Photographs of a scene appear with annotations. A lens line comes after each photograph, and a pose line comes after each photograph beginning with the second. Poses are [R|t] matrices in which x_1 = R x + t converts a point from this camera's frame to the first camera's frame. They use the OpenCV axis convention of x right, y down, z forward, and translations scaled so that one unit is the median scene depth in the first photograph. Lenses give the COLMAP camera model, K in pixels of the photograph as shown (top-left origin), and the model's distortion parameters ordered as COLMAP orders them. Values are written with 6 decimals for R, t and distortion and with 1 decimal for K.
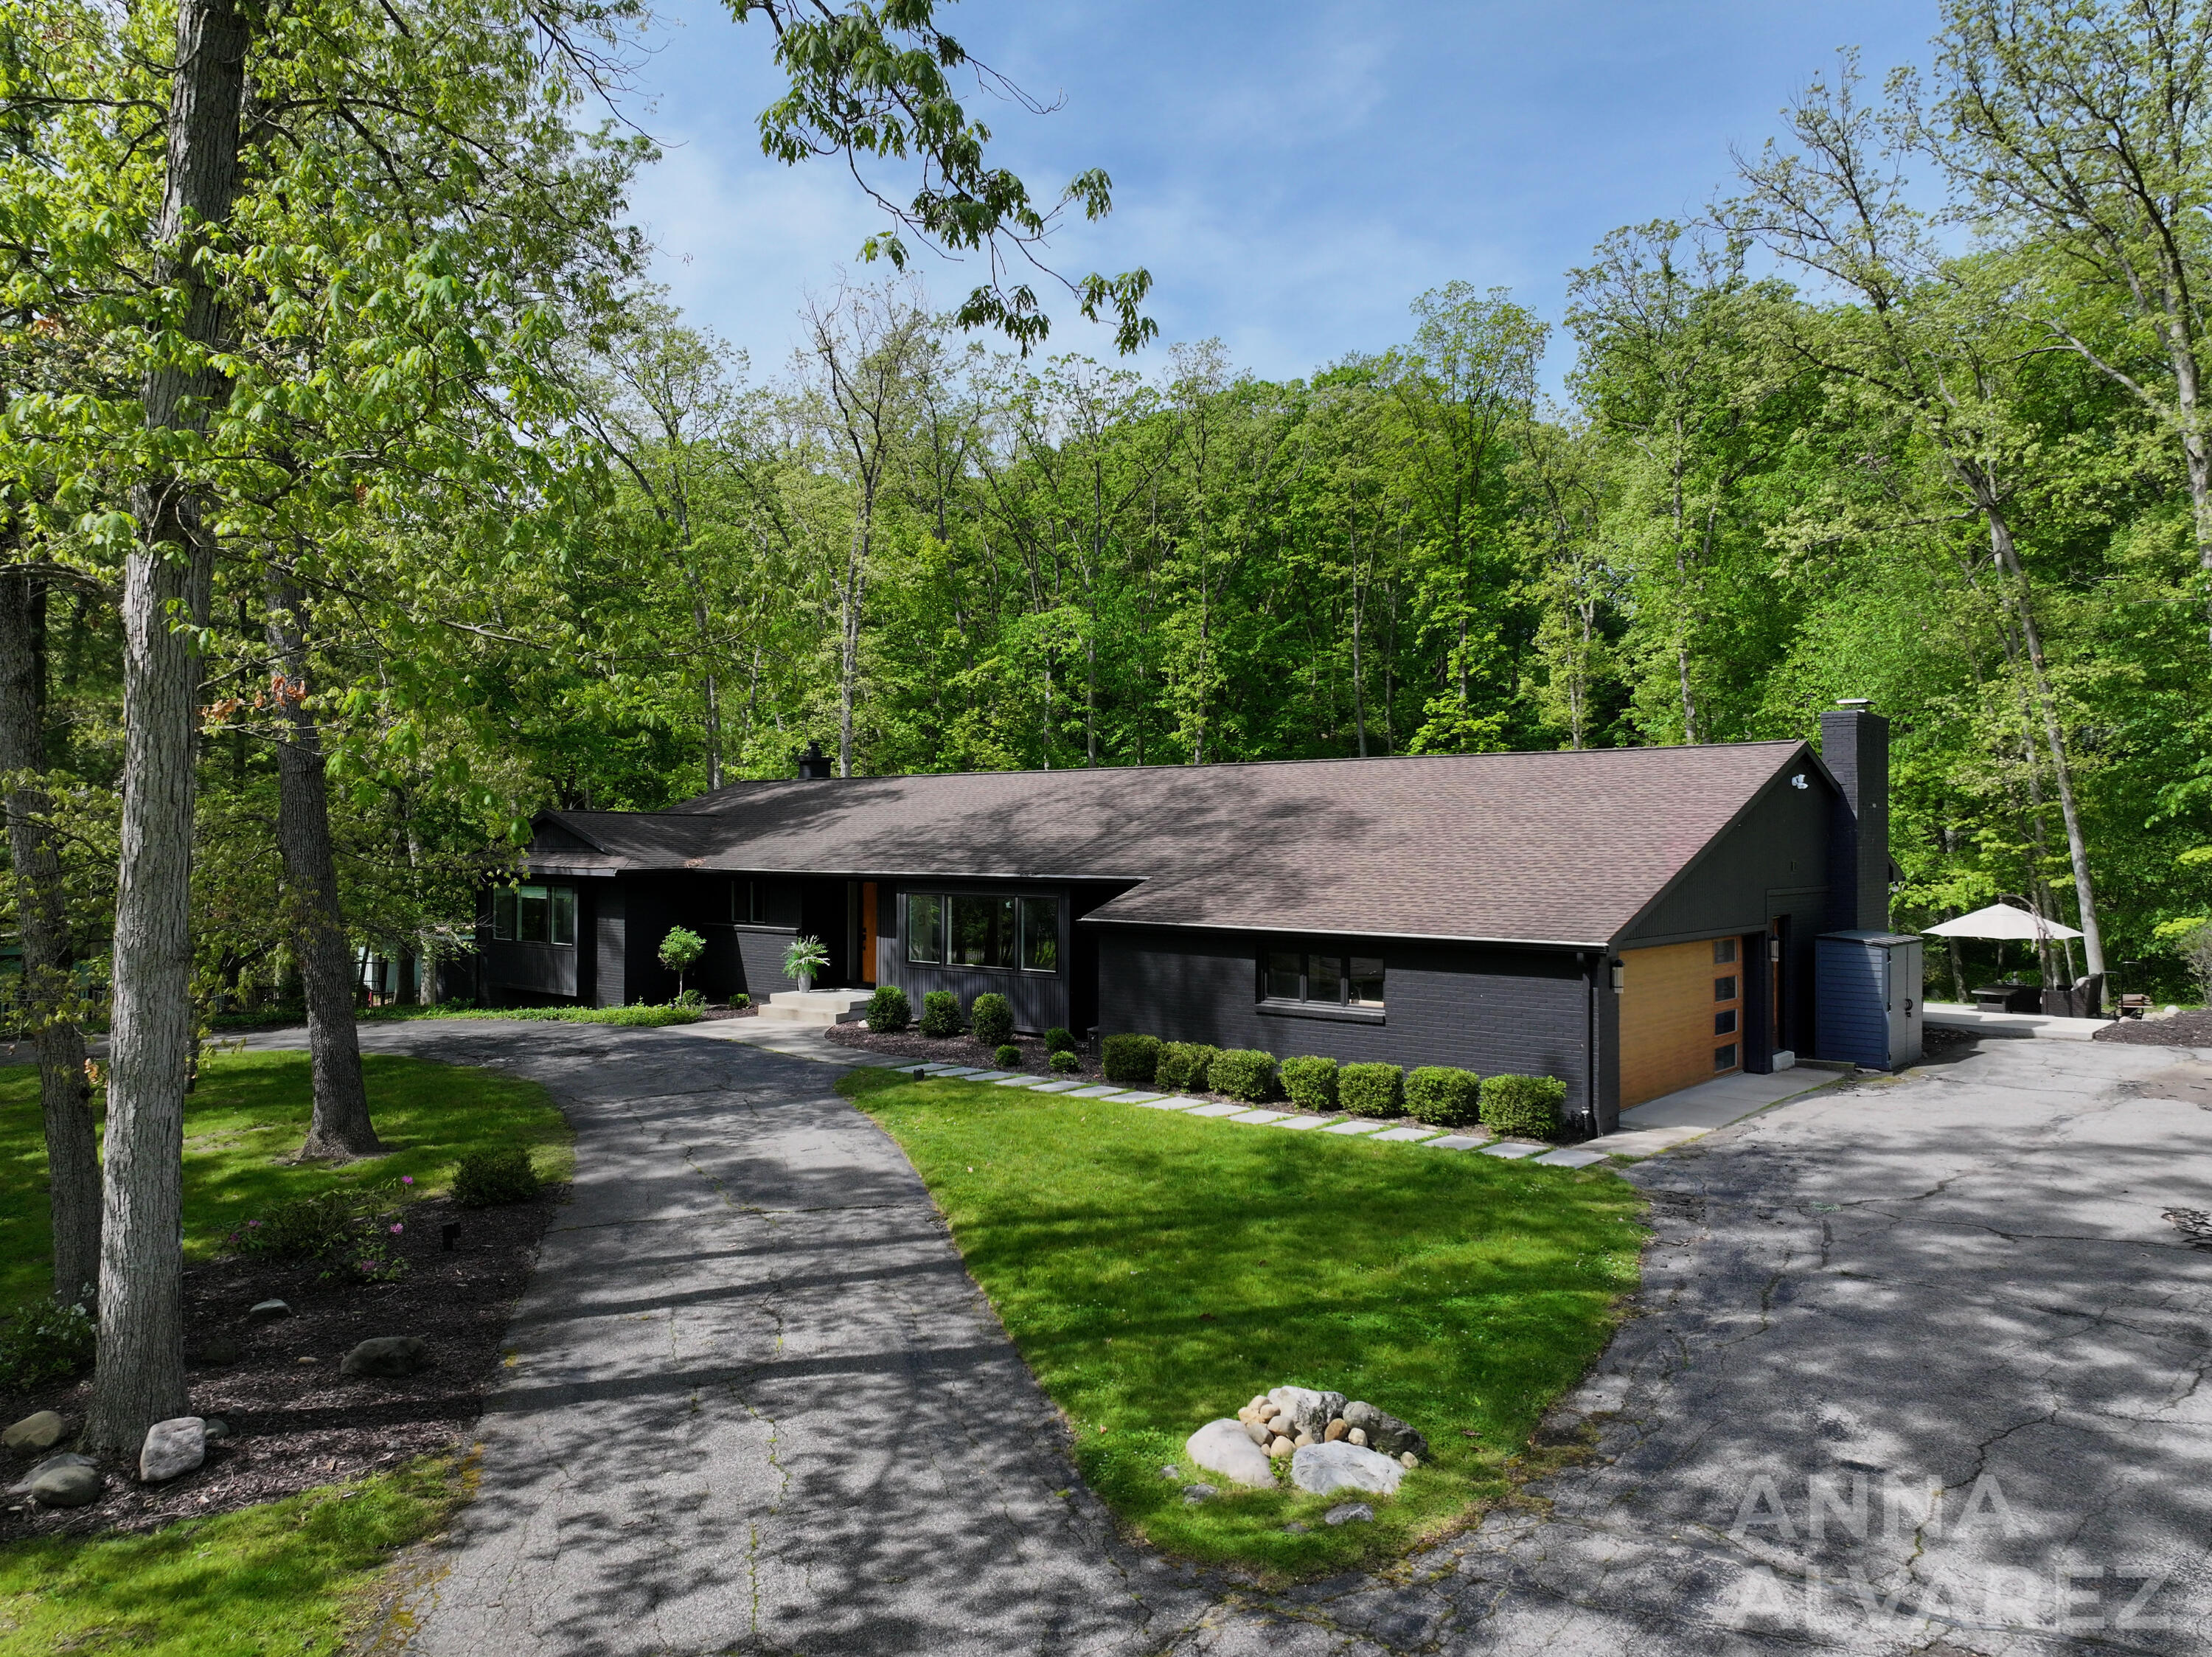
lens RADIAL K [[1523.1, 0, 1105.0], [0, 1523.1, 829.6], [0, 0, 1]] dist [0.001272, 0.006442]
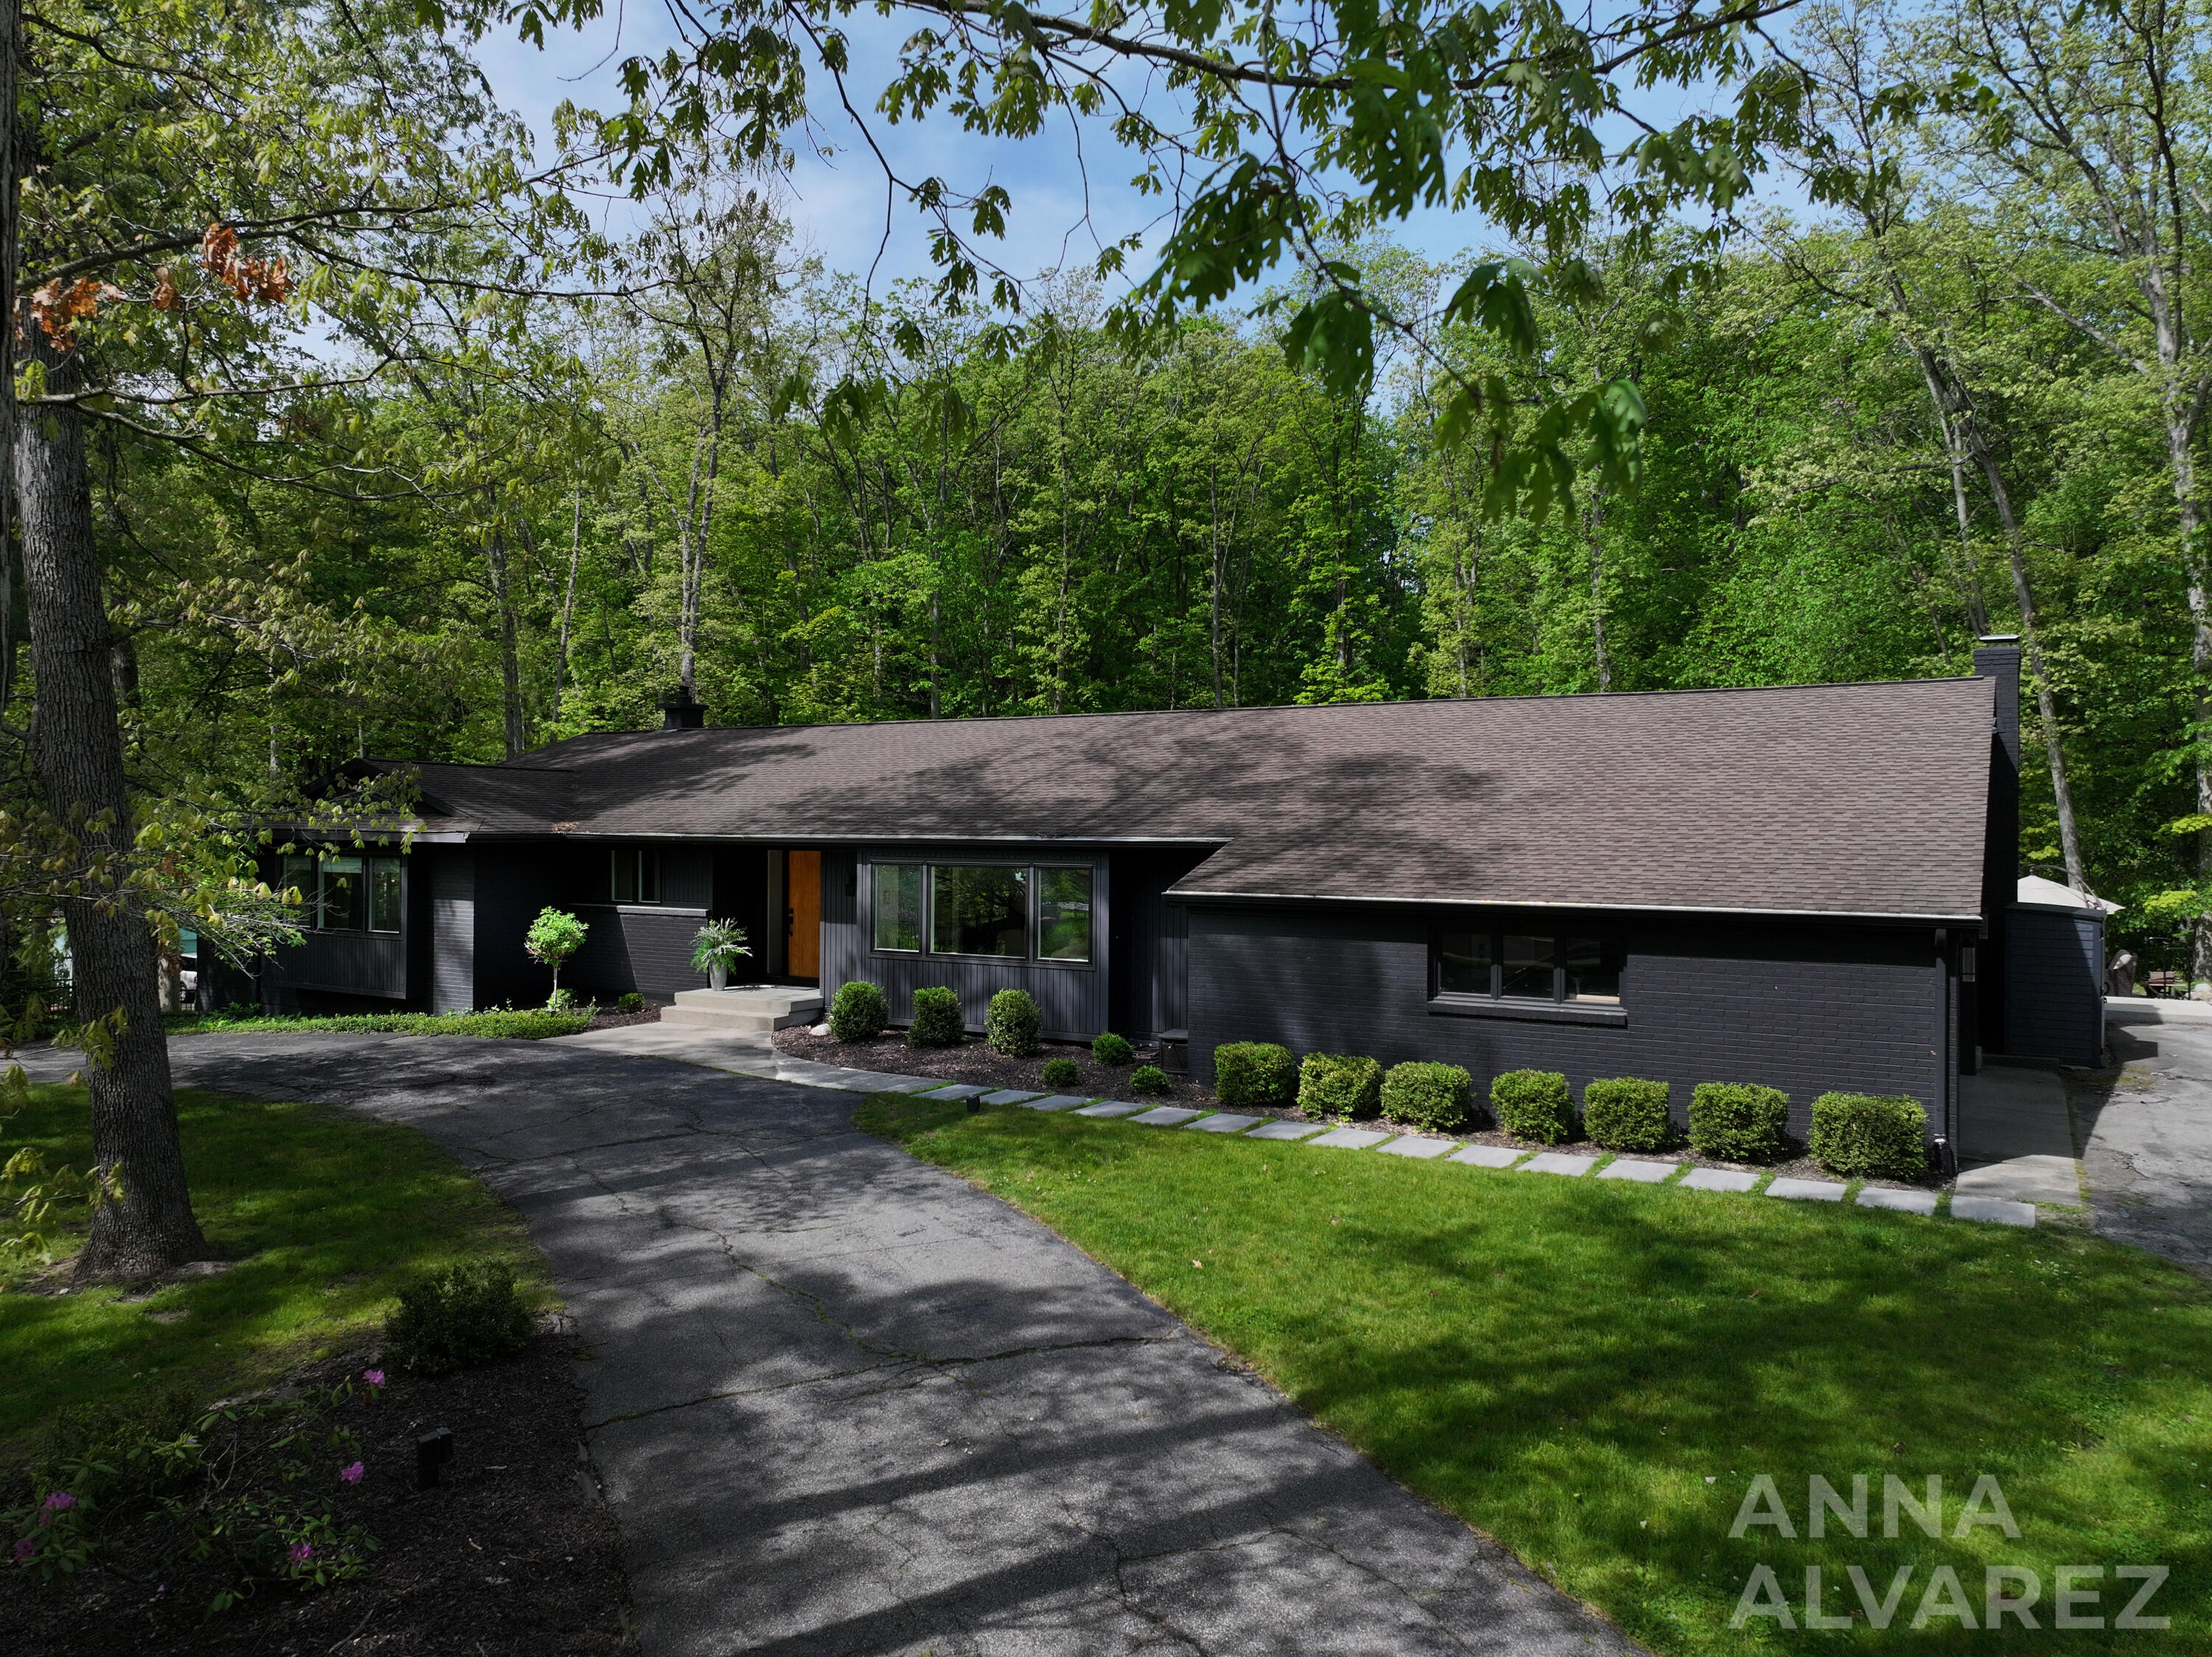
lens RADIAL K [[1523.1, 0, 1108.1], [0, 1523.1, 819.5], [0, 0, 1]] dist [0.001272, 0.006442]
pose [[0.986990, 0.003217, 0.160749, -0.101847], [-0.003792, 0.999987, 0.003267, 0.012511], [-0.160737, -0.003834, 0.986990, 0.156968]]
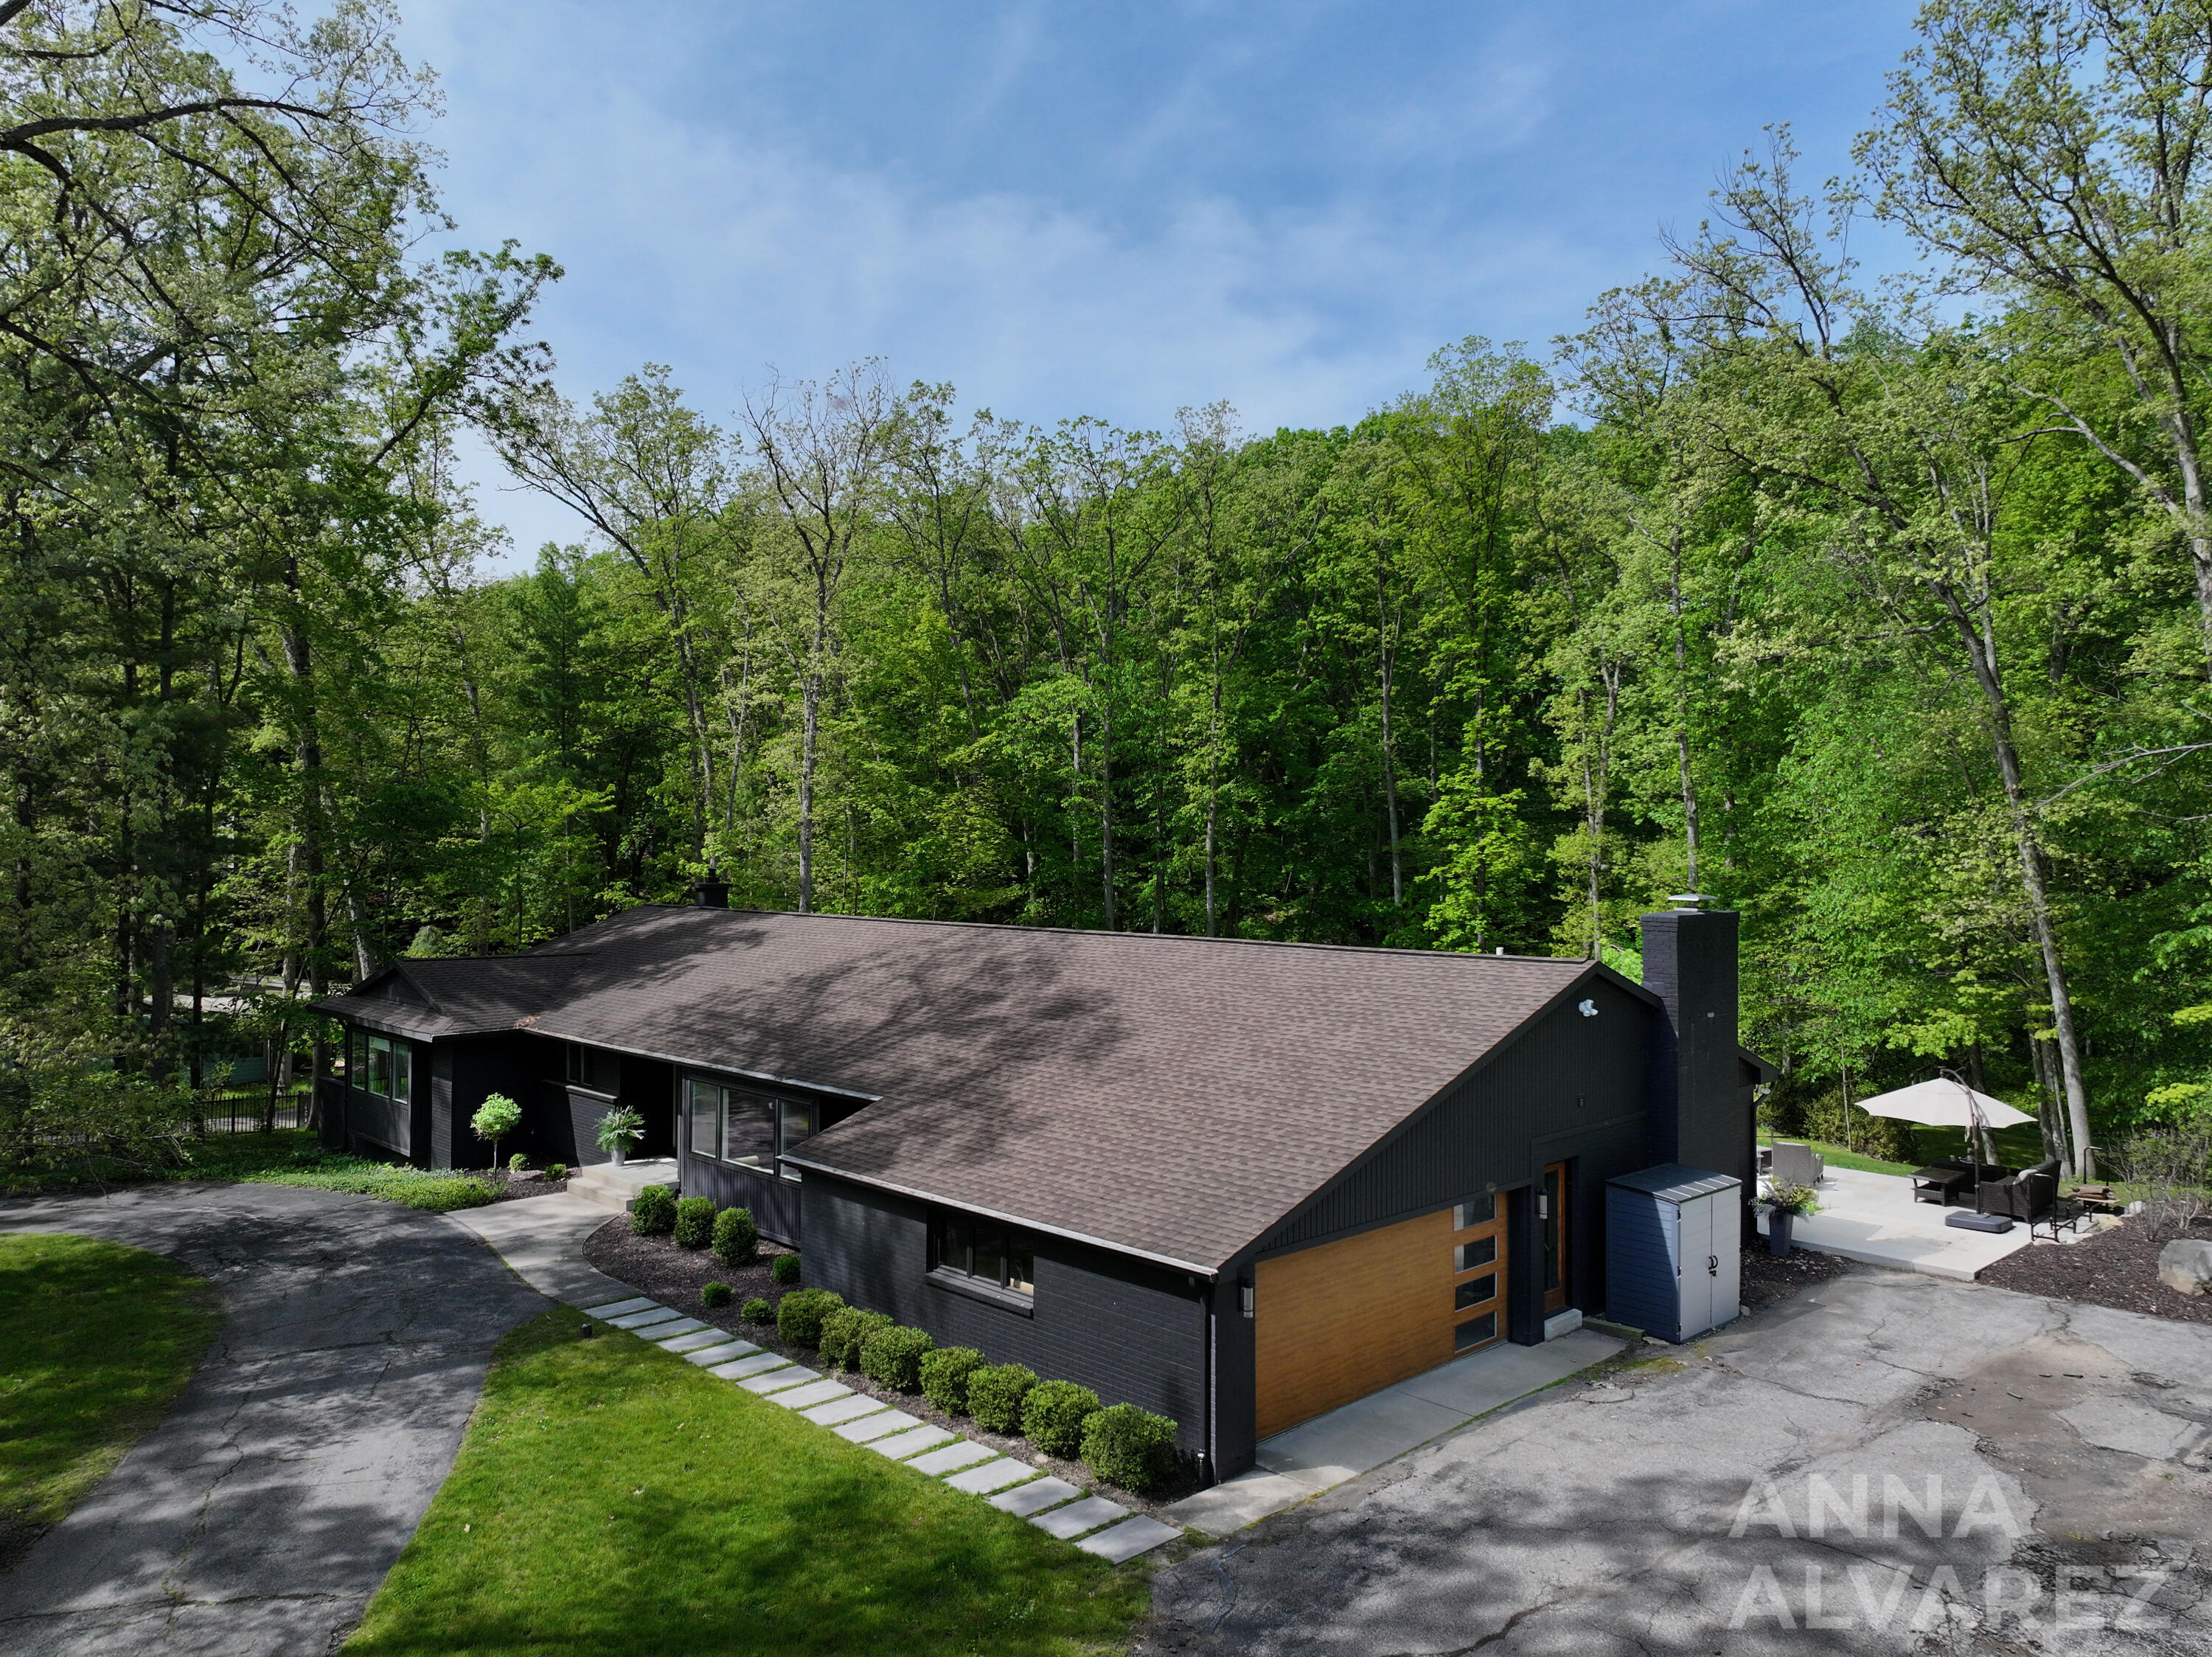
lens RADIAL K [[1523.1, 0, 1107.2], [0, 1523.1, 828.4], [0, 0, 1]] dist [0.001272, 0.006442]
pose [[0.995264, 0.000153, -0.097212, 0.165689], [-0.000487, 0.999994, -0.003408, -0.083615], [0.097211, 0.003439, 0.995258, 0.054246]]
